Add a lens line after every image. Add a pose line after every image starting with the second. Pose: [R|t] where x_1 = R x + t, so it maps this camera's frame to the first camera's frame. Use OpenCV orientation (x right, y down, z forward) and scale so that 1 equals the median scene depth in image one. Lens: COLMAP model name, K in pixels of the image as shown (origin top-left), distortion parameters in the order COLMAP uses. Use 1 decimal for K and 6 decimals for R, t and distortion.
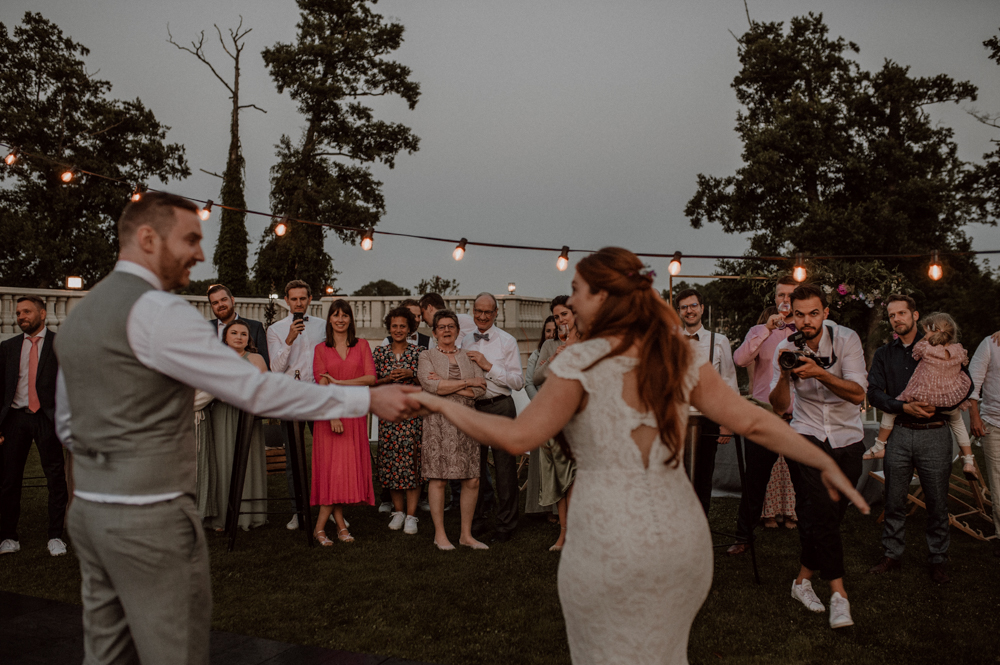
lens RADIAL K [[1009.8, 0, 500.0], [0, 1009.8, 332.5], [0, 0, 1]] dist [-0.007188, 0.026301]
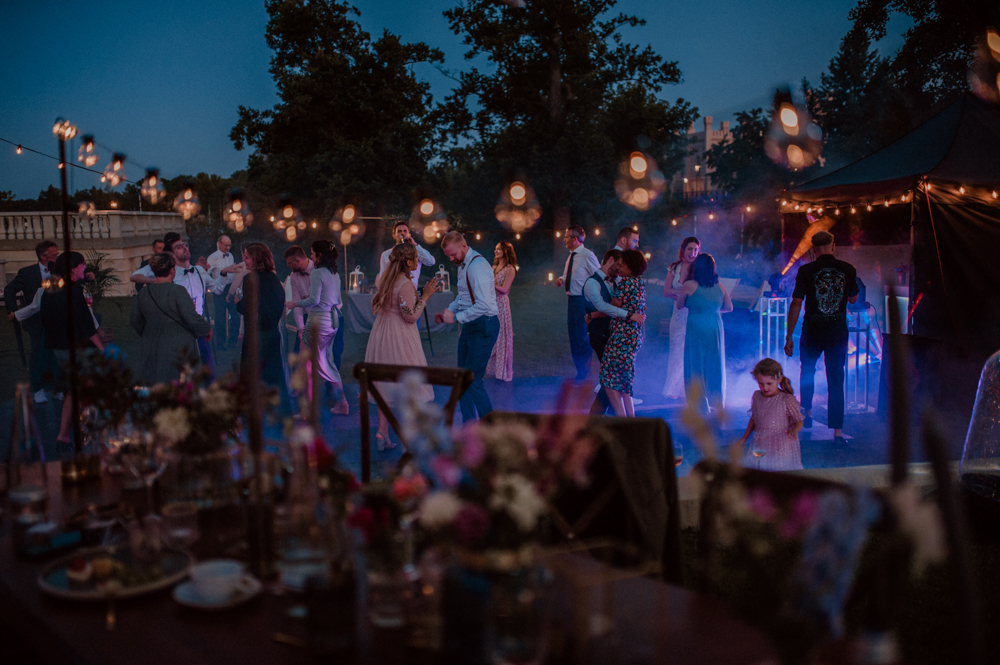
lens RADIAL K [[1009.8, 0, 500.0], [0, 1009.8, 332.5], [0, 0, 1]] dist [-0.007188, 0.026301]
pose [[0.867061, -0.064692, 0.493983, -0.155890], [0.016915, 0.994784, 0.100587, -0.001619], [-0.497914, -0.078859, 0.863634, -0.239958]]
